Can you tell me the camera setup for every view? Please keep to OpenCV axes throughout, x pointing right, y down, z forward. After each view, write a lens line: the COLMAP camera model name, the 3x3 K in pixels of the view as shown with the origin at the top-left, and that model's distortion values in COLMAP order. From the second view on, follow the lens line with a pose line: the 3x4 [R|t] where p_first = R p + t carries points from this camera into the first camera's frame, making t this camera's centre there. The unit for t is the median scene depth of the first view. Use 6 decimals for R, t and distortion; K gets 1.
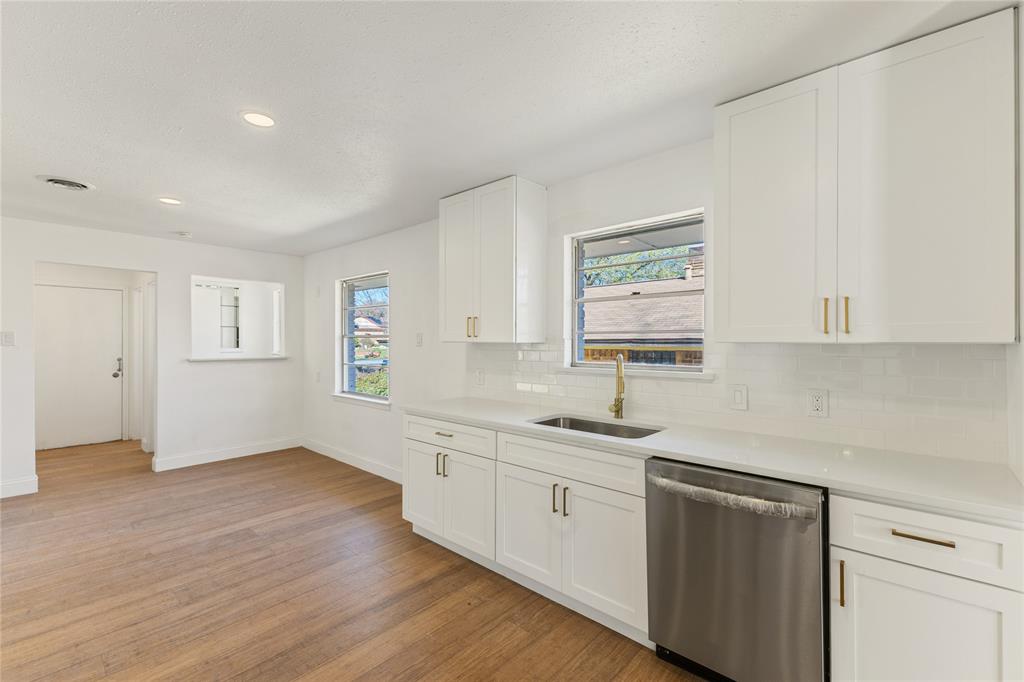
lens RADIAL K [[443.5, 0, 514.5], [0, 443.5, 339.9], [0, 0, 1]] dist [0.005201, -0.000170]
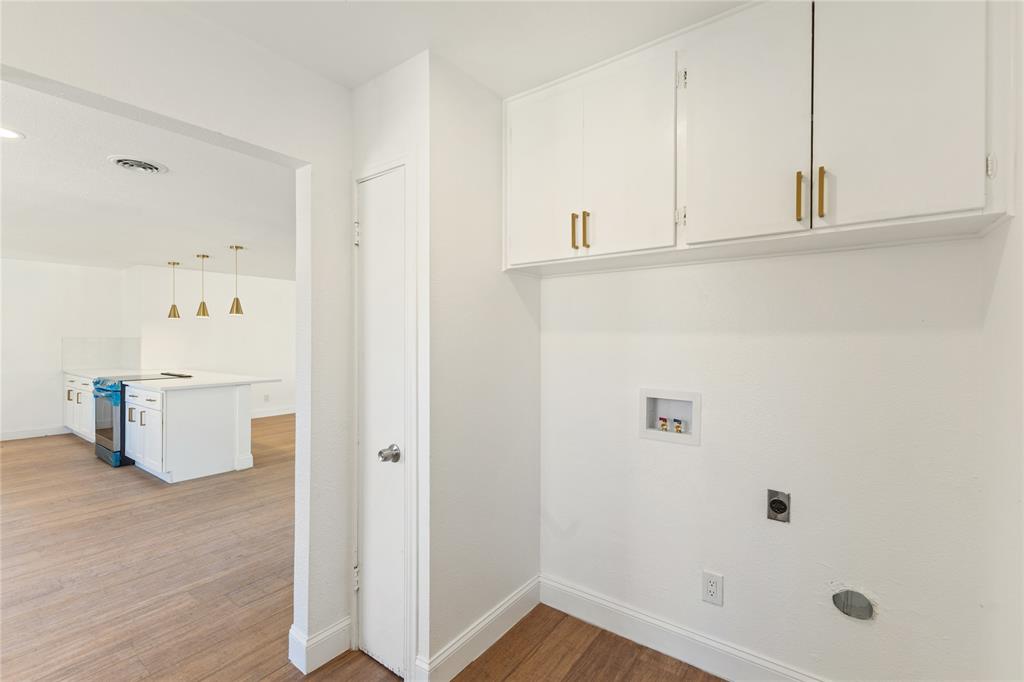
lens RADIAL K [[441.9, 0, 516.4], [0, 441.9, 346.2], [0, 0, 1]] dist [0.006694, 0.000598]
pose [[-0.994476, -0.001254, -0.104952, -1.785377], [-0.002373, 0.999942, 0.010542, 0.005118], [0.104933, 0.010733, -0.994421, 2.112633]]
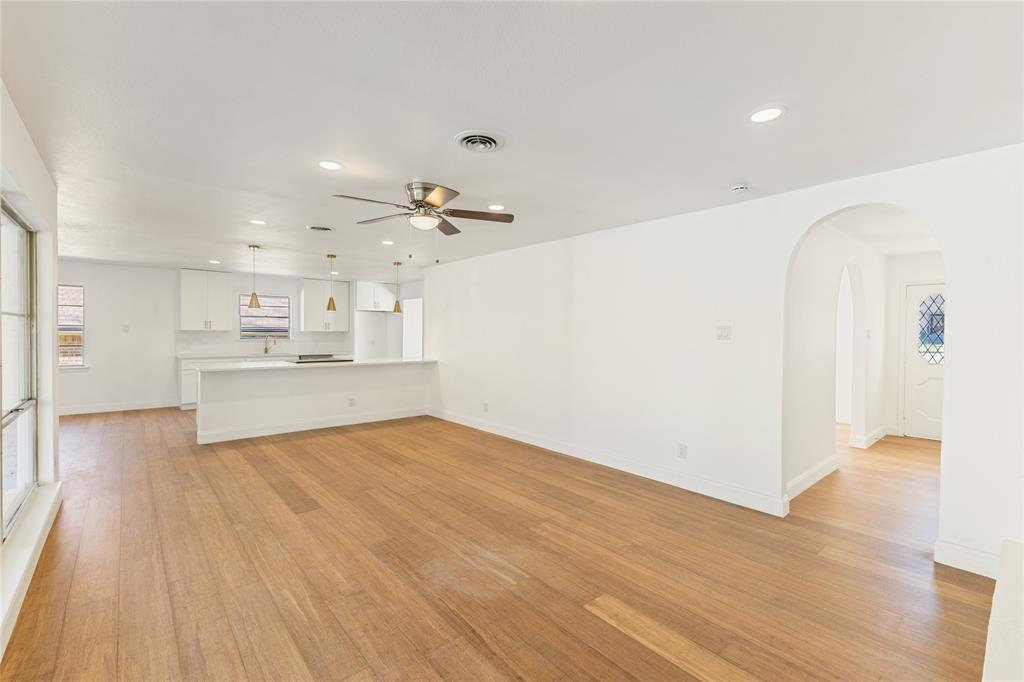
lens RADIAL K [[439.5, 0, 514.3], [0, 439.5, 332.9], [0, 0, 1]] dist [0.003389, 0.000053]
pose [[0.127788, -0.001108, 0.991801, -2.615253], [-0.010460, 0.999942, 0.002464, -0.006986], [-0.991746, -0.010689, 0.127769, -1.185920]]
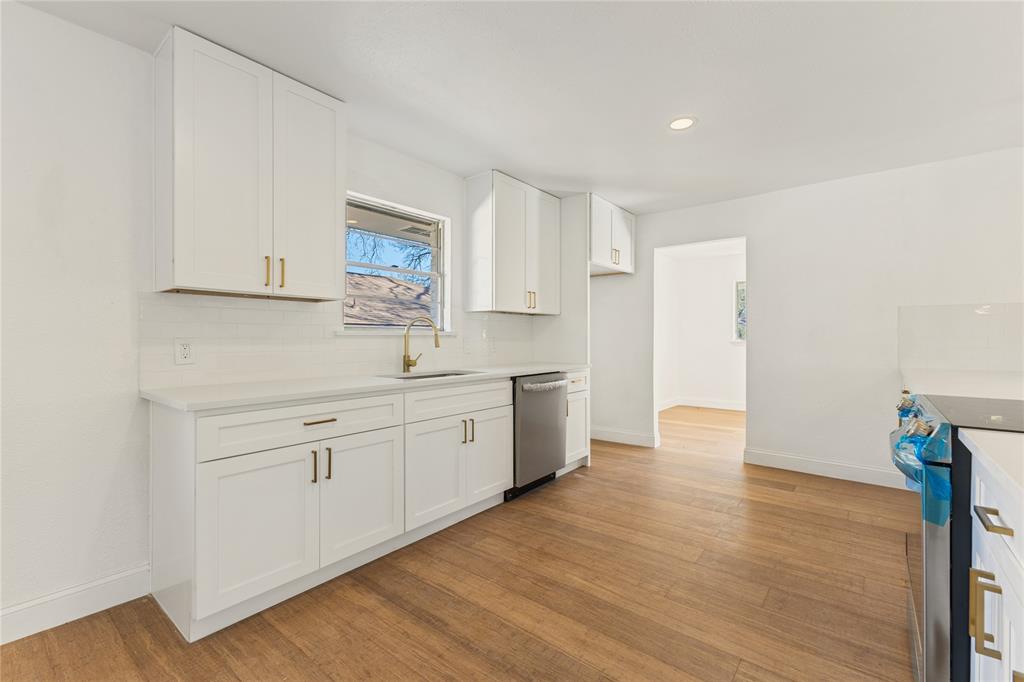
lens RADIAL K [[438.3, 0, 517.2], [0, 438.3, 337.8], [0, 0, 1]] dist [0.017070, 0.000187]
pose [[-0.056605, 0.000579, 0.998396, -0.870324], [-0.003796, 0.999992, -0.000795, 0.078664], [-0.998389, -0.003834, -0.056602, 0.724144]]
